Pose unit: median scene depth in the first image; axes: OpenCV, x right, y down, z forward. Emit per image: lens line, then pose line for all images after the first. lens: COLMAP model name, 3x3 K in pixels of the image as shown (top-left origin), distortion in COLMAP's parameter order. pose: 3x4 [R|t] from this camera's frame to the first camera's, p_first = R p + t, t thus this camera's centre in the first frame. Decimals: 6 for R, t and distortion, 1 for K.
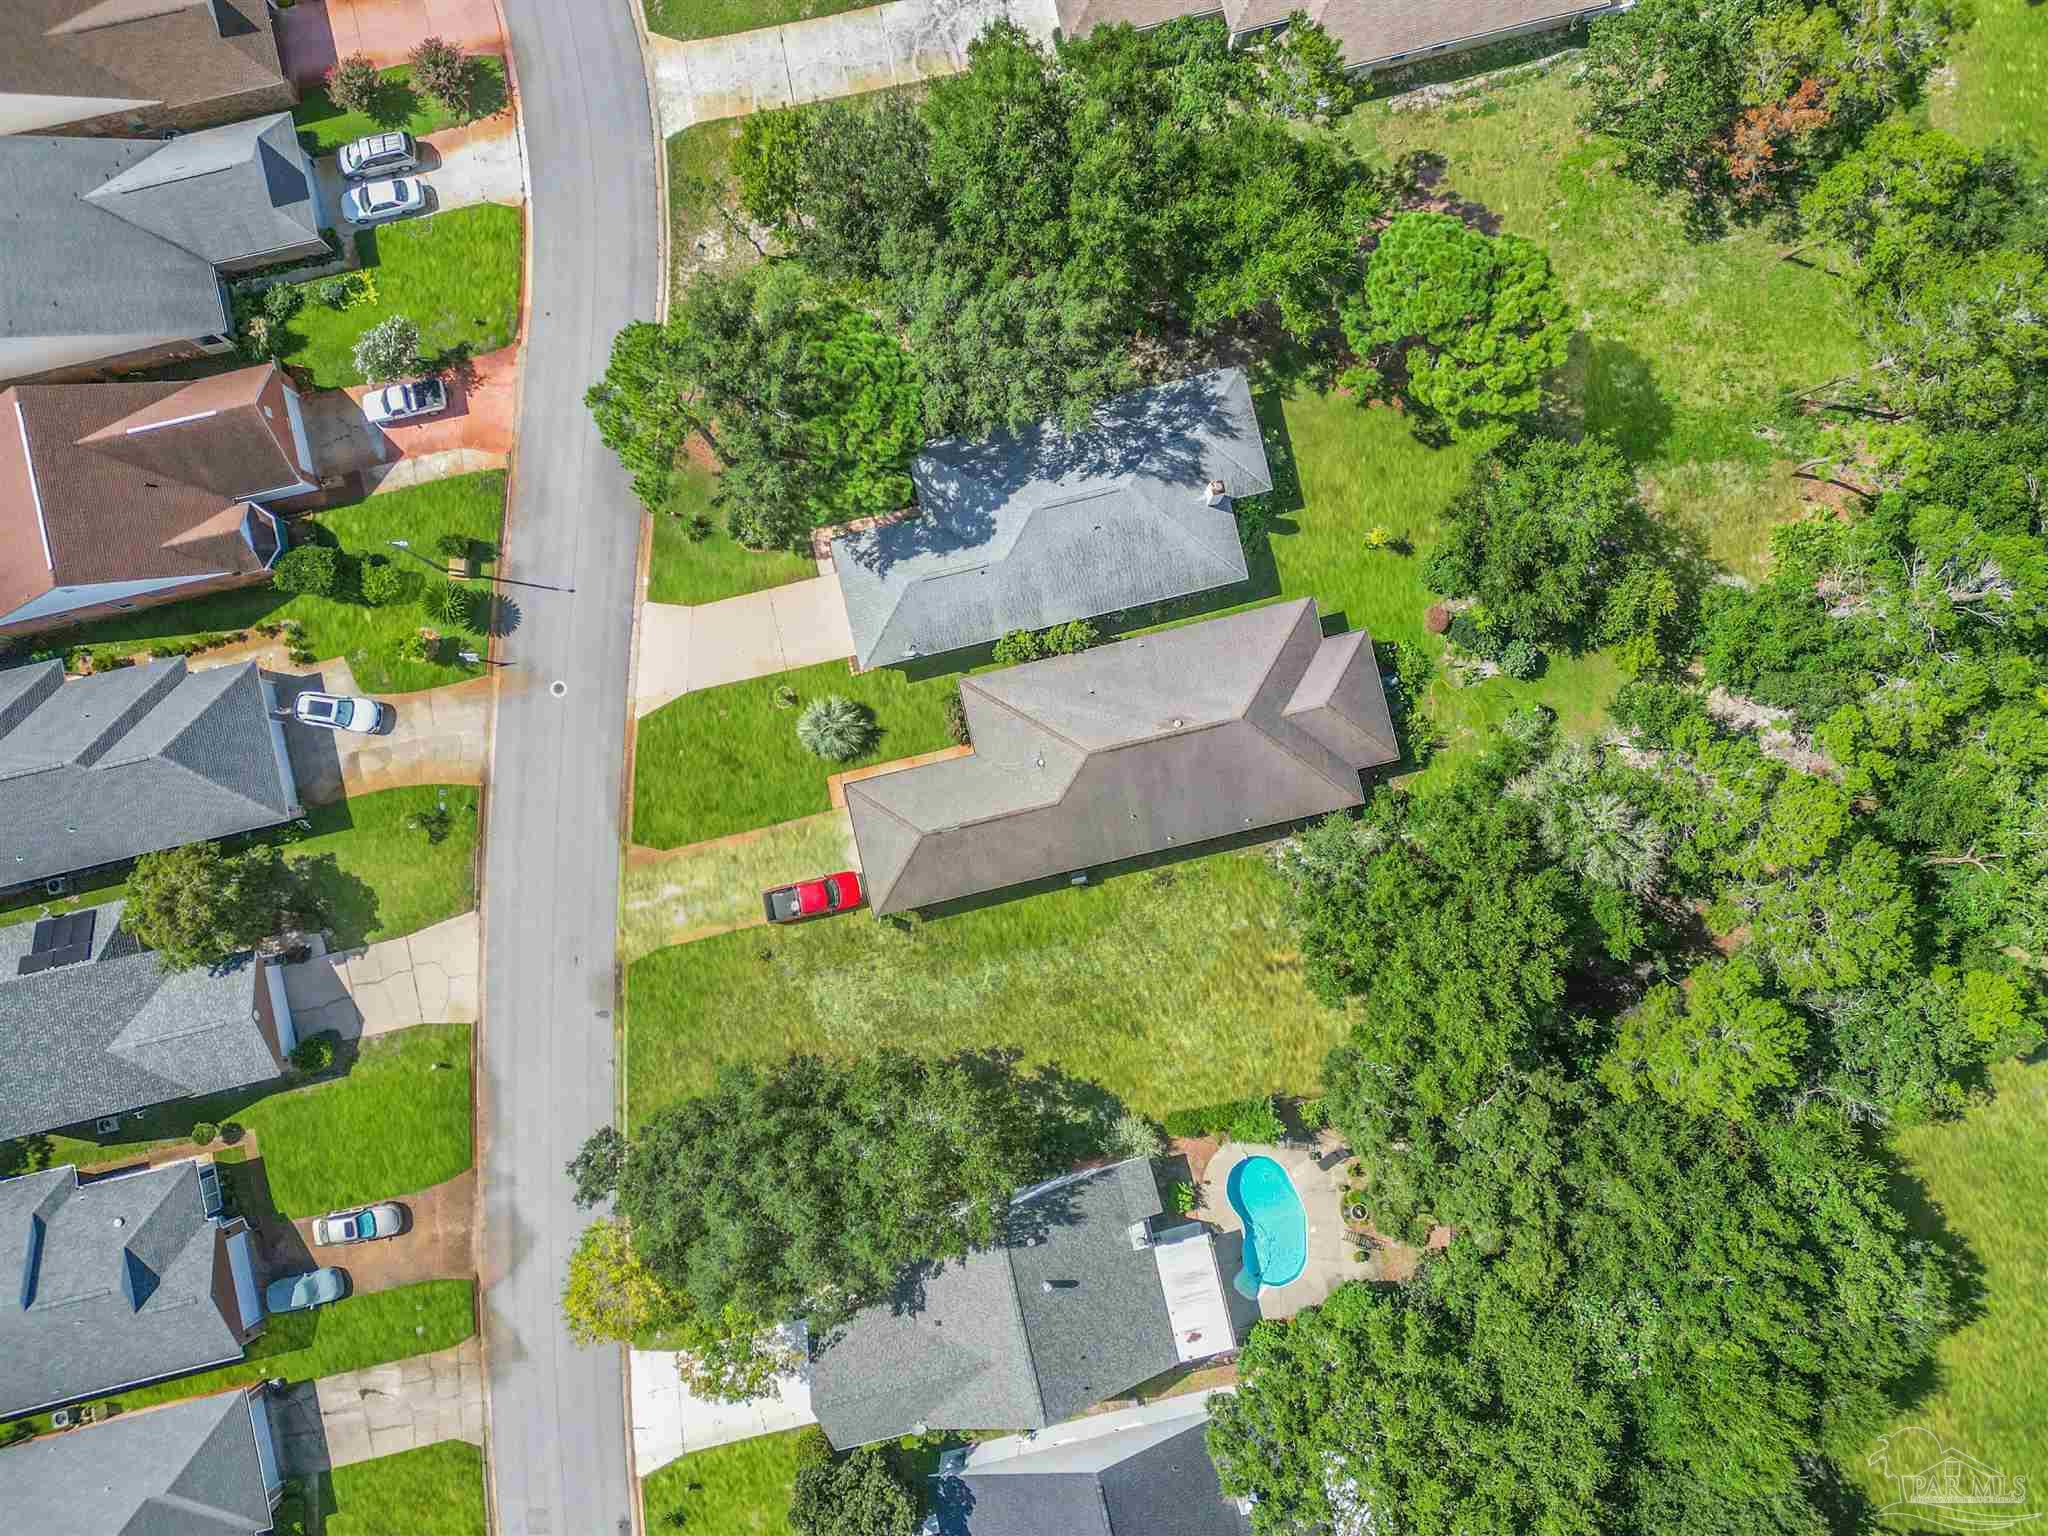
lens RADIAL K [[1416.3, 0, 1016.1], [0, 1416.3, 768.7], [0, 0, 1]] dist [0.097387, -0.103770]
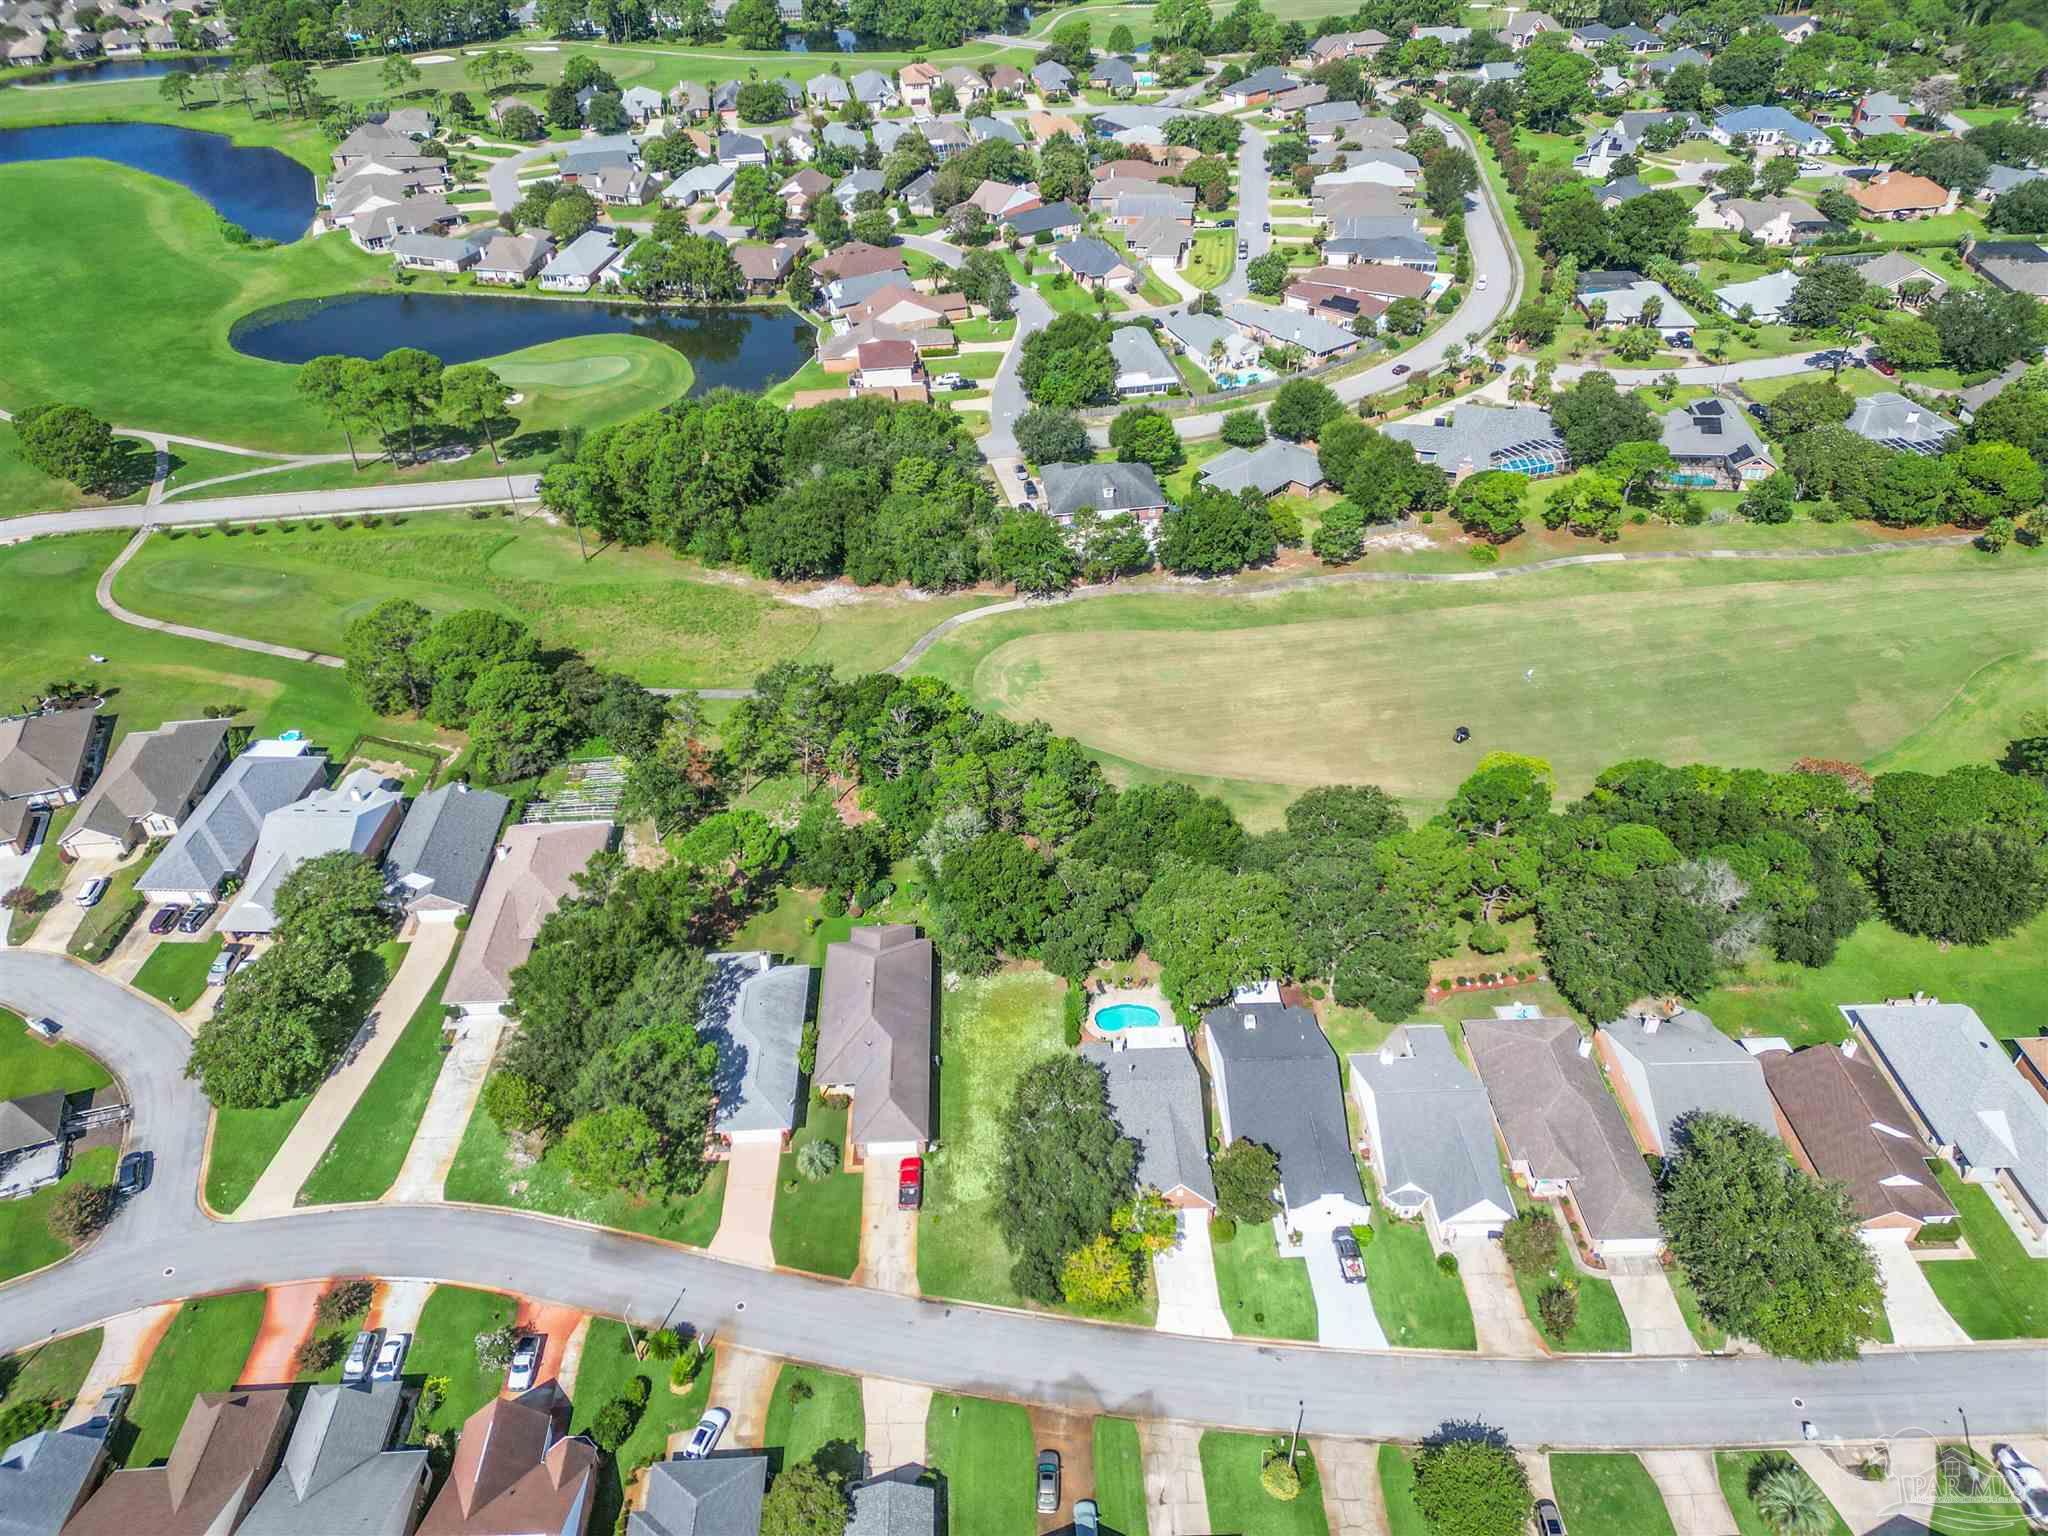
lens RADIAL K [[1419.0, 0, 1015.9], [0, 1419.0, 770.4], [0, 0, 1]] dist [0.081338, -0.075773]
pose [[0.191876, -0.599111, 0.777335, -1.185958], [0.980532, 0.150695, -0.125888, 0.366512], [-0.041720, 0.786357, 0.616363, -0.469749]]
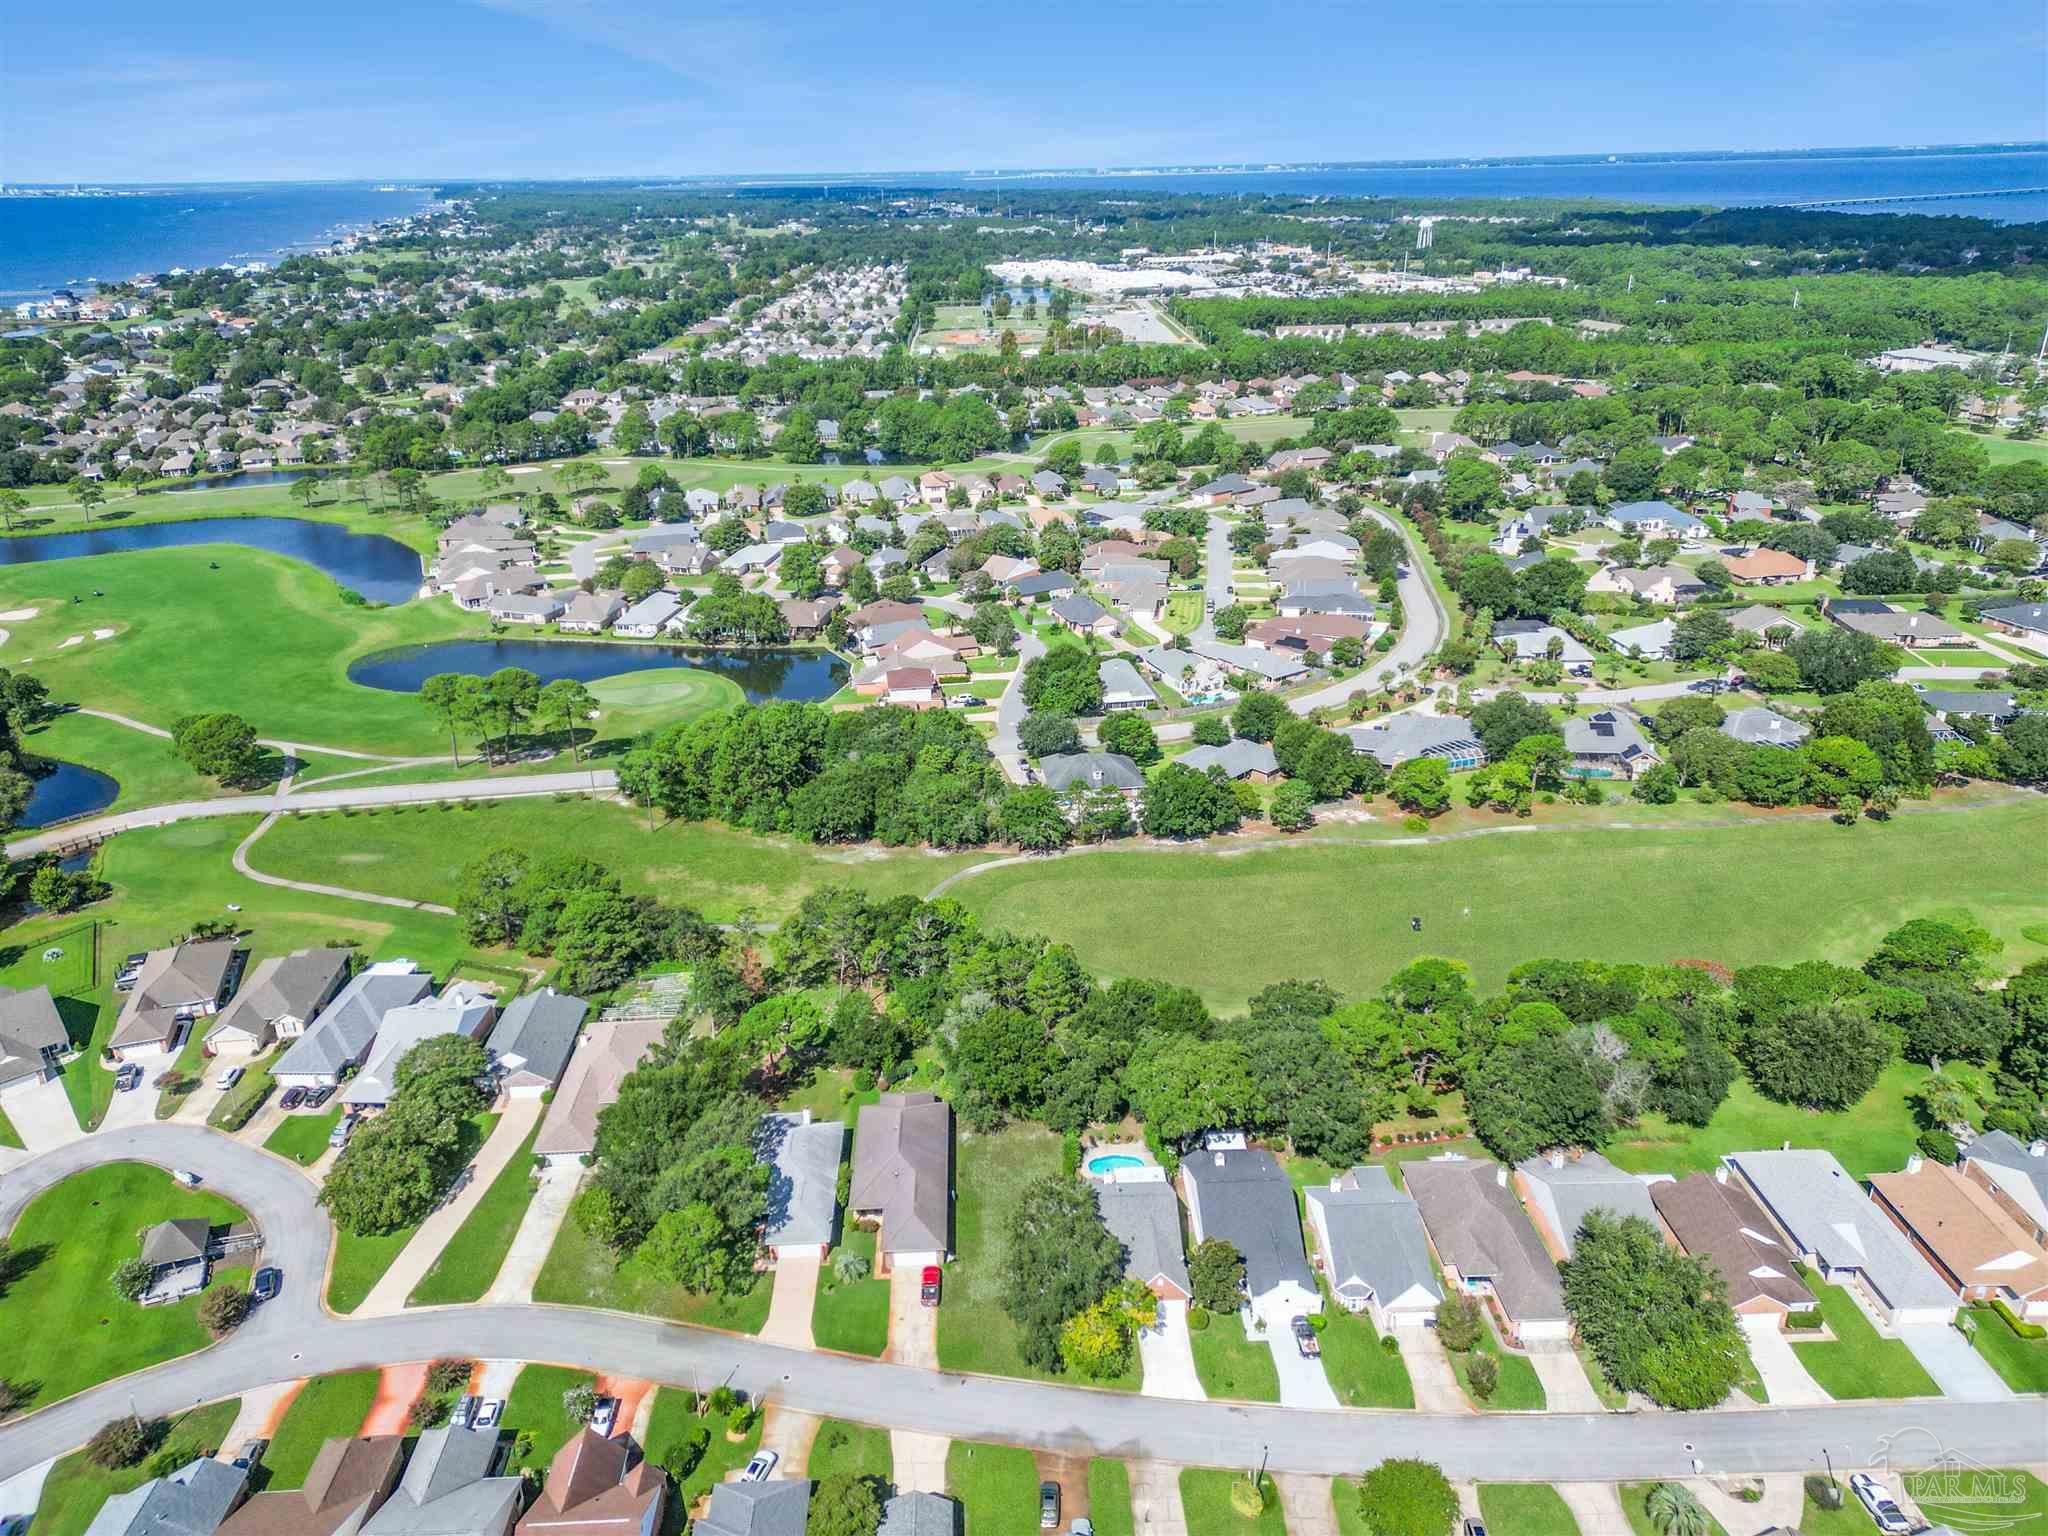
lens RADIAL K [[1416.3, 0, 1016.1], [0, 1416.3, 768.7], [0, 0, 1]] dist [0.097387, -0.103770]
pose [[0.192505, -0.374662, 0.906957, -1.719685], [0.980388, 0.113174, -0.161339, 0.463426], [-0.042196, 0.920228, 0.389101, -0.473435]]
